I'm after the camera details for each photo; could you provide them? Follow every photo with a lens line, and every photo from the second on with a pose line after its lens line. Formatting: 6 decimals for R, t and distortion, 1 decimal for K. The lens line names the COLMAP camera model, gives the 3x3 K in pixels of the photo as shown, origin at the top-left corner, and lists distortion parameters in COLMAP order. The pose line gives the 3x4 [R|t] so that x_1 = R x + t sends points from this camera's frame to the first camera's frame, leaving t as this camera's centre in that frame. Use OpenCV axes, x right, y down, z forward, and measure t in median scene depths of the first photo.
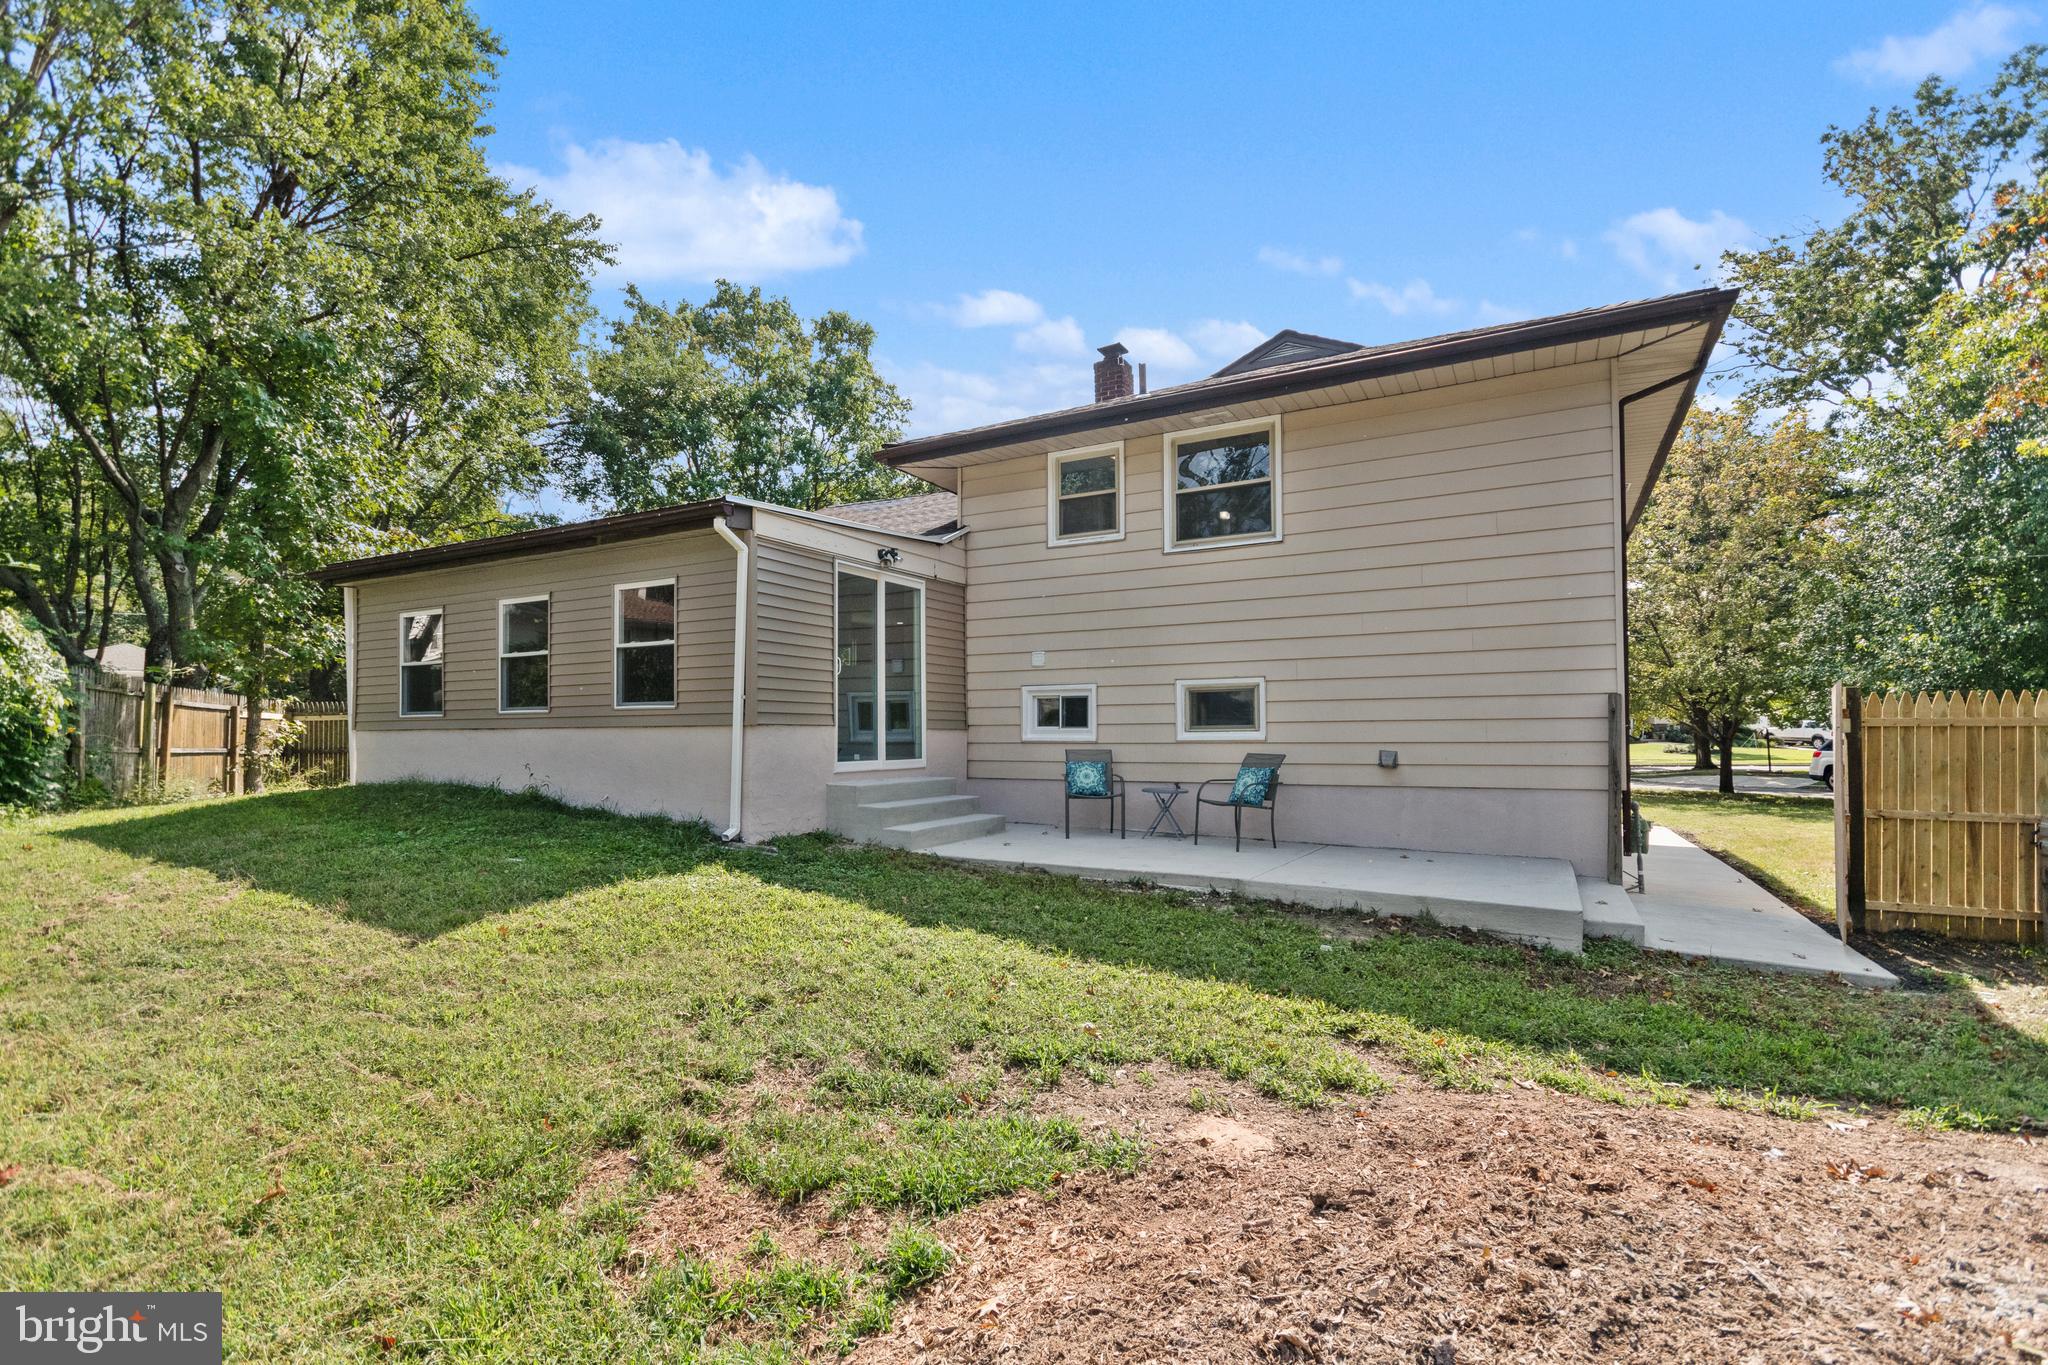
lens RADIAL K [[963.2, 0, 1022.5], [0, 963.2, 699.3], [0, 0, 1]] dist [0.009654, -0.006203]
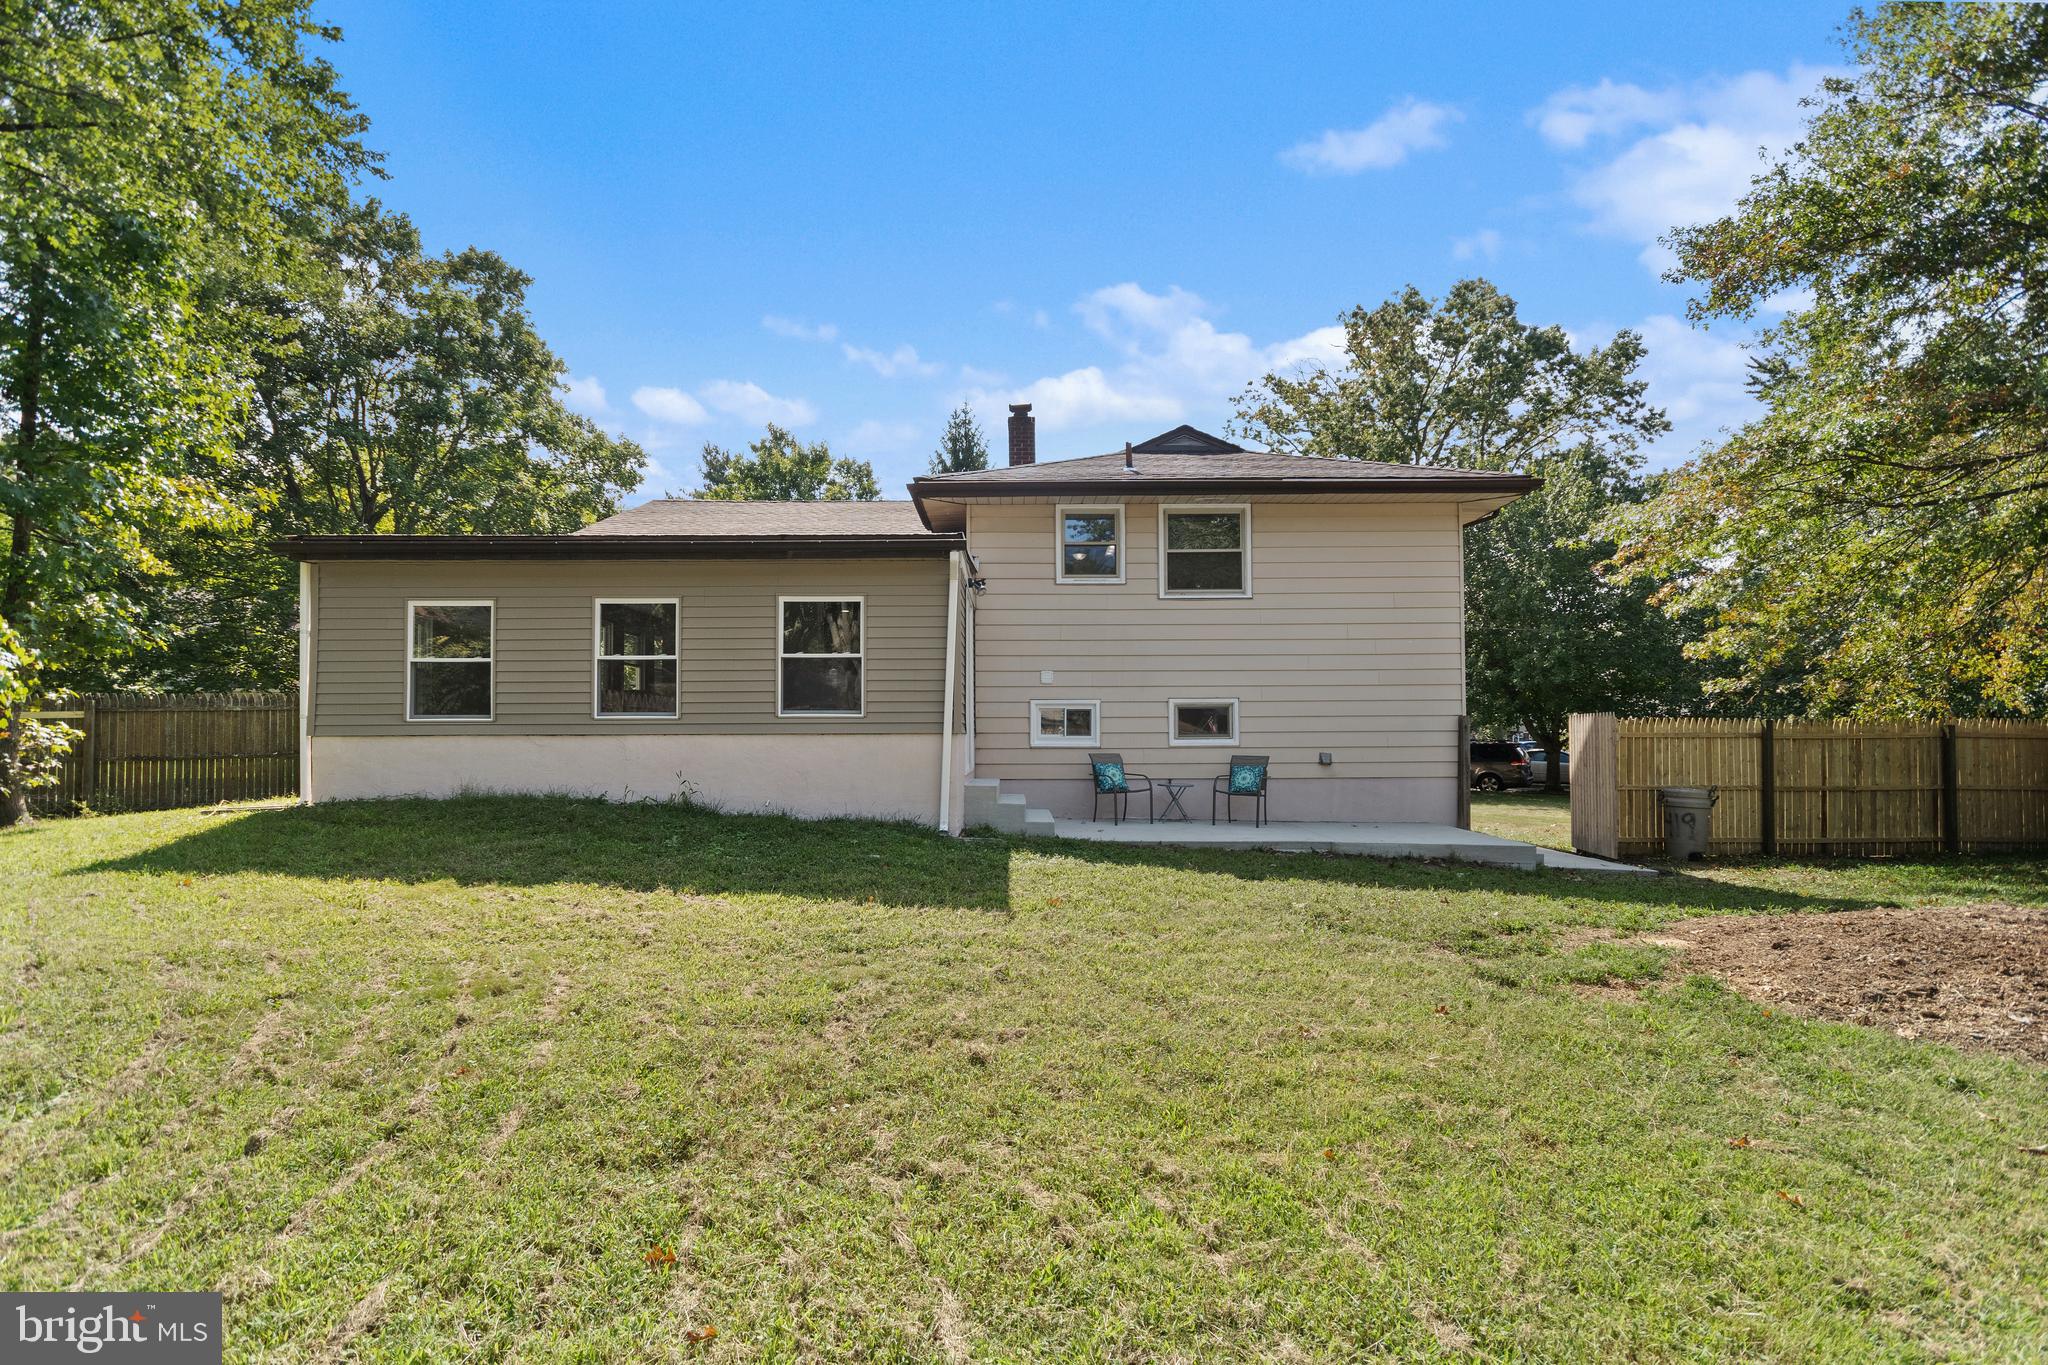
lens RADIAL K [[963.2, 0, 1029.5], [0, 963.2, 720.4], [0, 0, 1]] dist [0.009654, -0.006203]
pose [[0.874589, 0.009461, 0.484772, -0.176324], [-0.019862, 0.999669, 0.016323, -0.002281], [-0.484457, -0.023905, 0.874488, -0.009095]]
